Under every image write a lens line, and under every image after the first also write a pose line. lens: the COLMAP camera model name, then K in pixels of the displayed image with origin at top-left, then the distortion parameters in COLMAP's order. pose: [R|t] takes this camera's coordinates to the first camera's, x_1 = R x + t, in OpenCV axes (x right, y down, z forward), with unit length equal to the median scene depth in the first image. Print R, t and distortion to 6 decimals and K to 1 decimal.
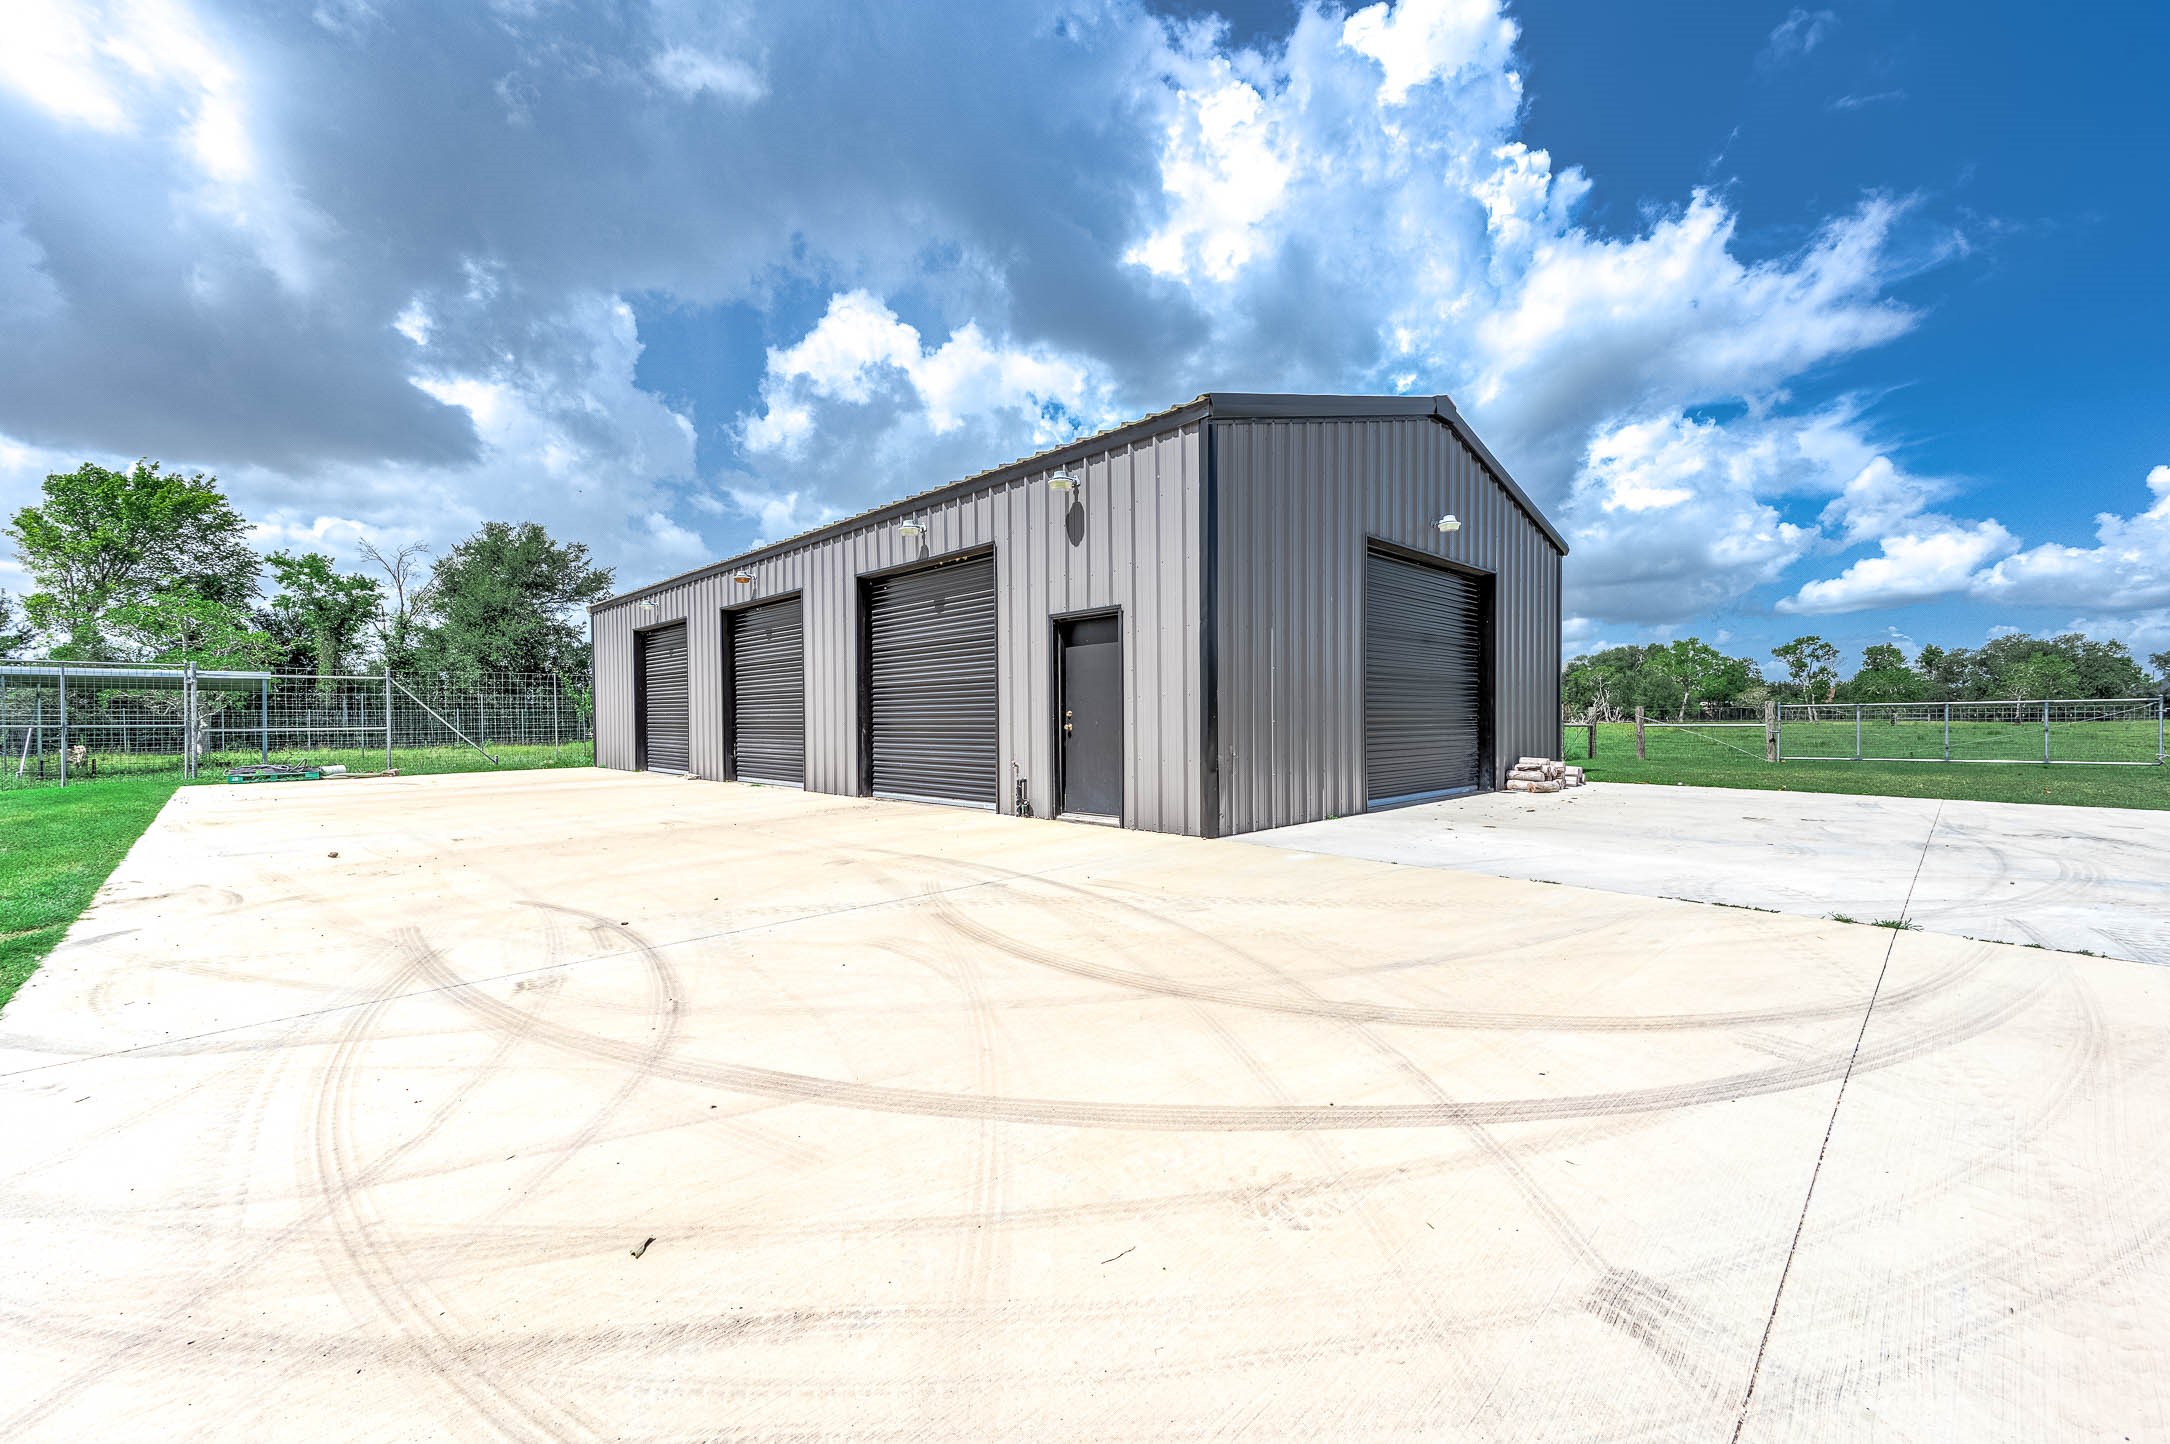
lens RADIAL K [[841.2, 0, 1100.9], [0, 841.2, 731.3], [0, 0, 1]] dist [0.019086, 0.000837]
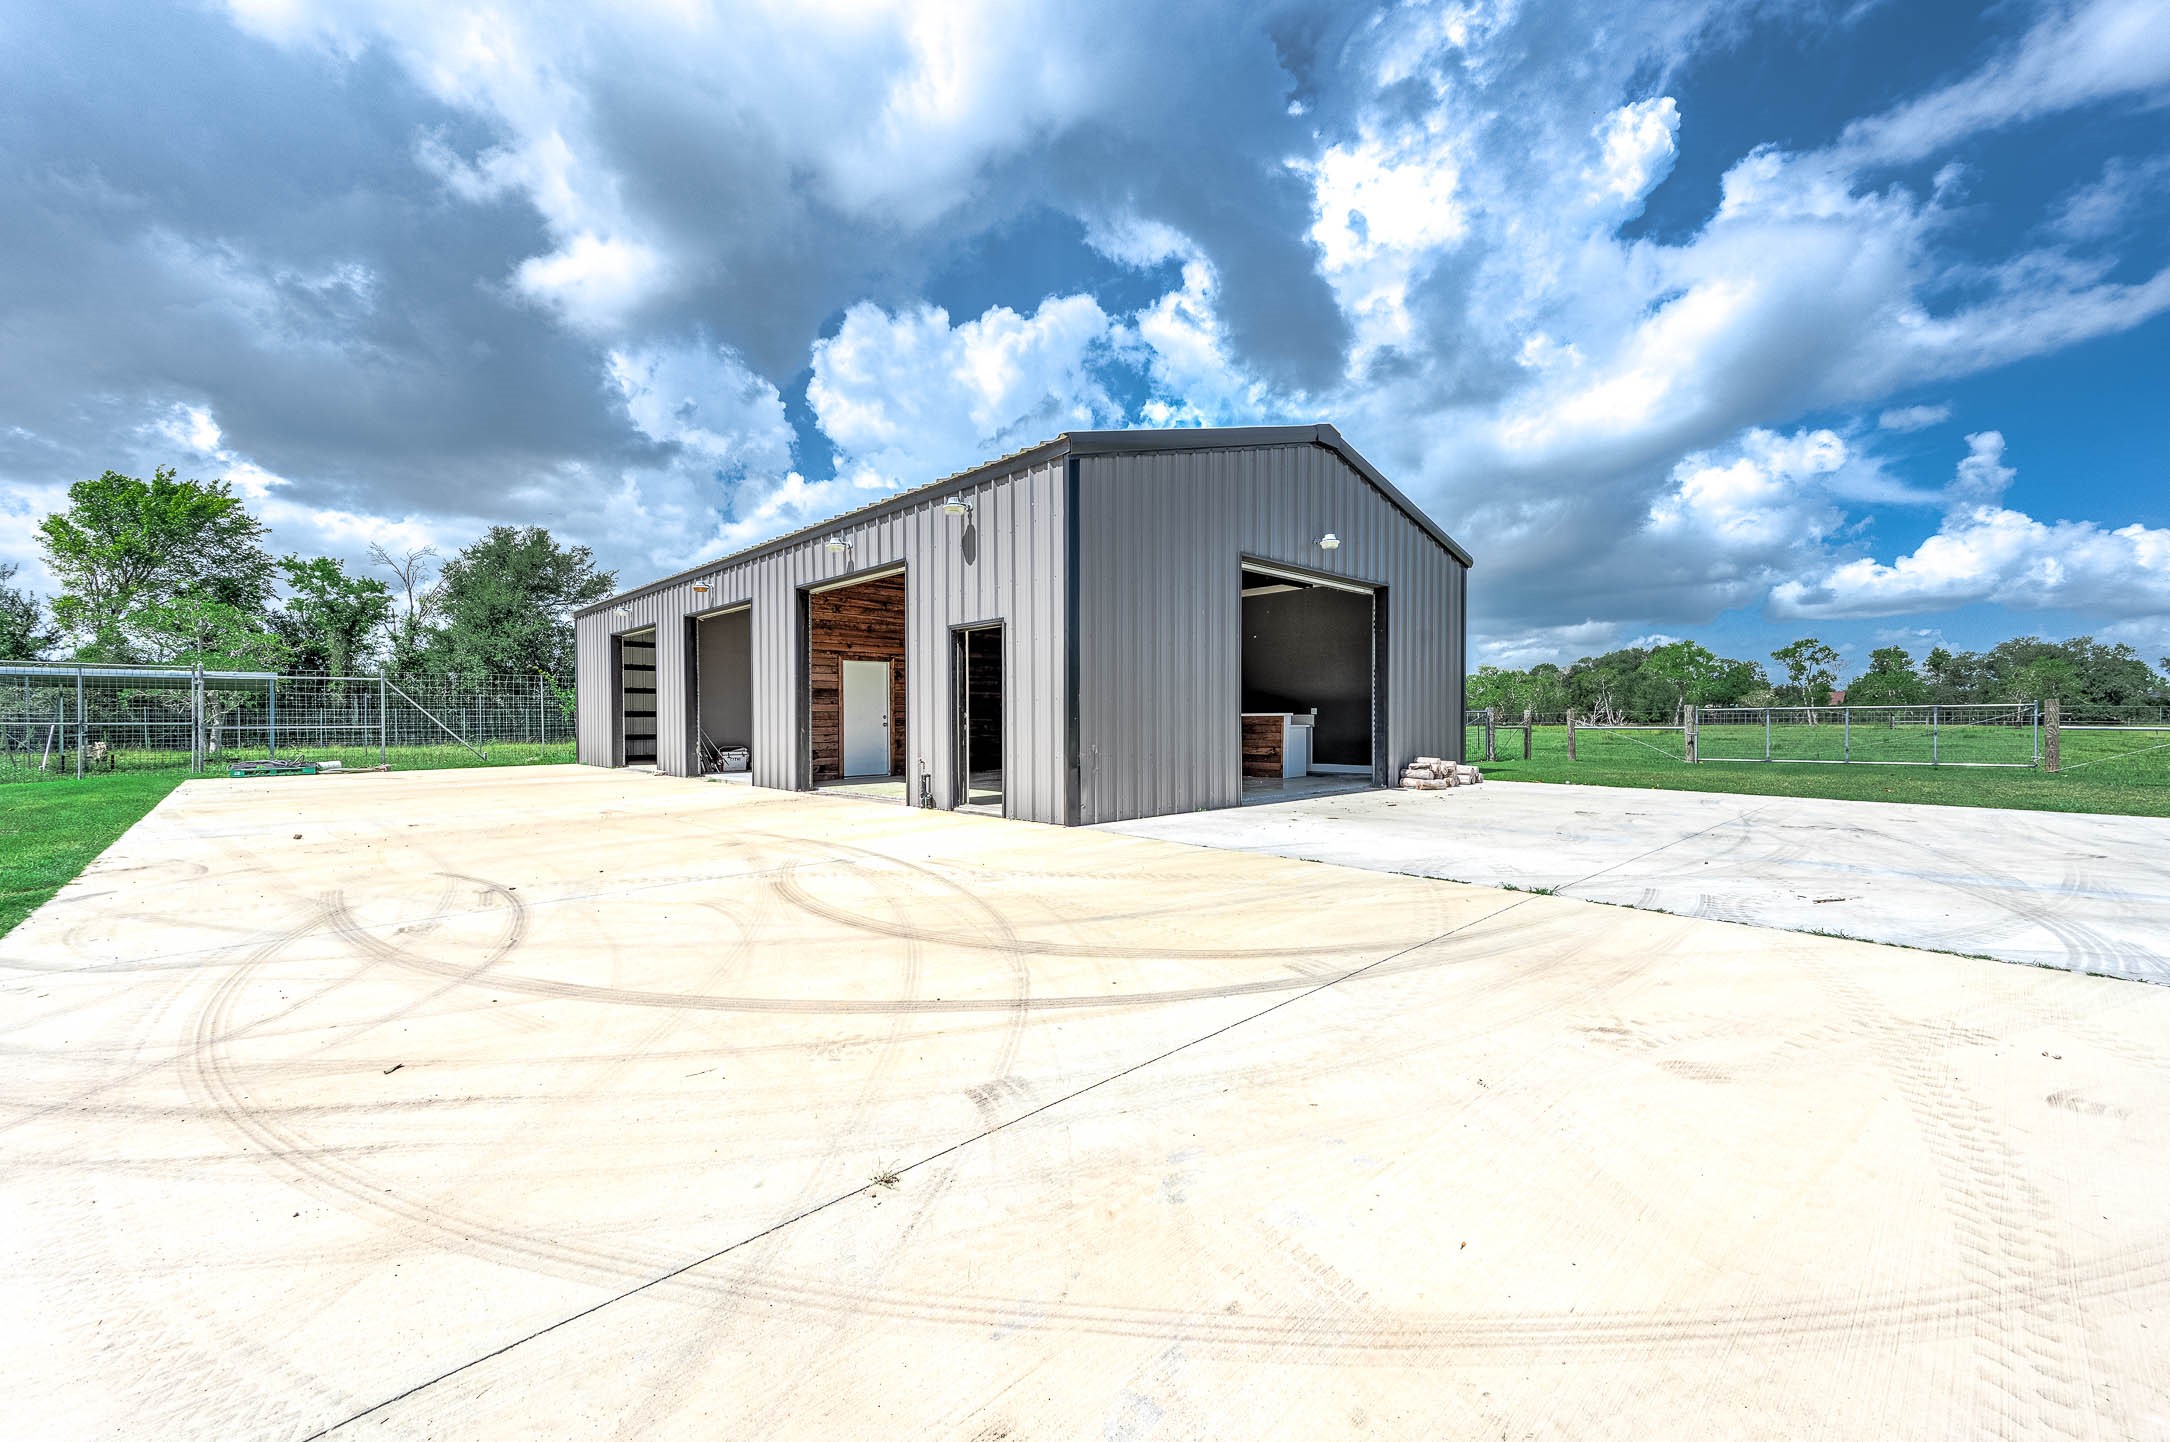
lens RADIAL K [[841.2, 0, 1101.8], [0, 841.2, 734.9], [0, 0, 1]] dist [0.019086, 0.000837]
pose [[0.999908, 0.003375, -0.013109, 0.131373], [-0.003332, 0.999989, 0.003293, 0.000430], [0.013120, -0.003249, 0.999909, -0.089040]]
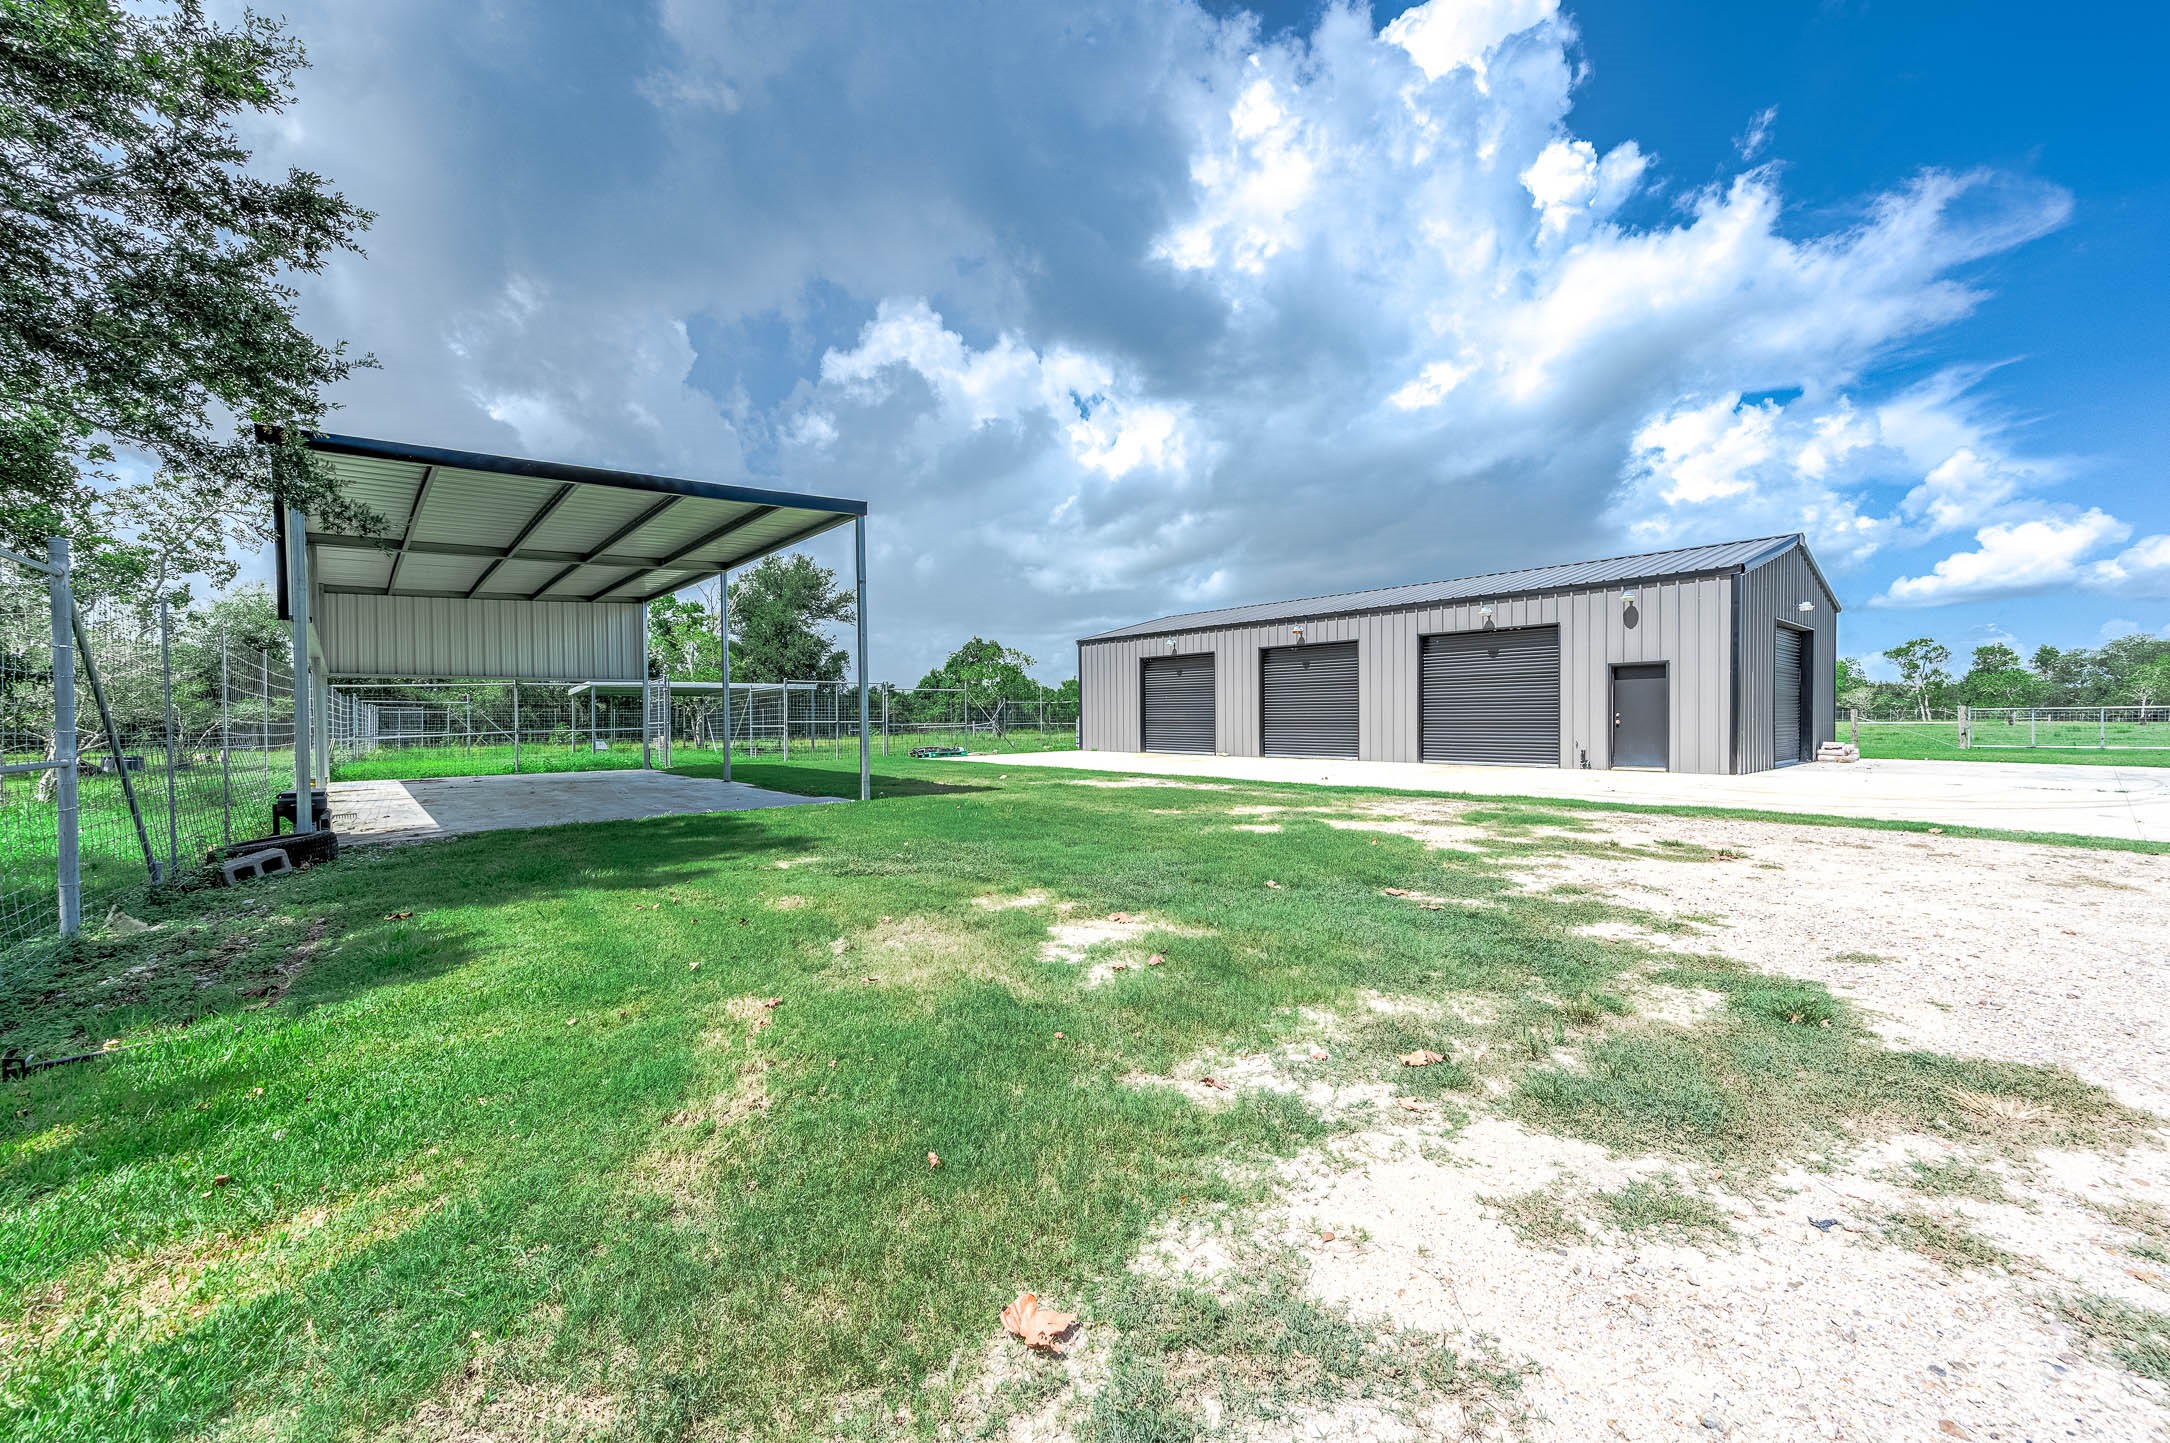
lens RADIAL K [[841.2, 0, 1076.5], [0, 841.2, 711.5], [0, 0, 1]] dist [0.019086, 0.000837]
pose [[0.997586, 0.002592, -0.069399, -0.964527], [-0.004017, 0.999784, -0.020398, 0.013899], [0.069331, 0.020628, 0.997380, -0.861019]]
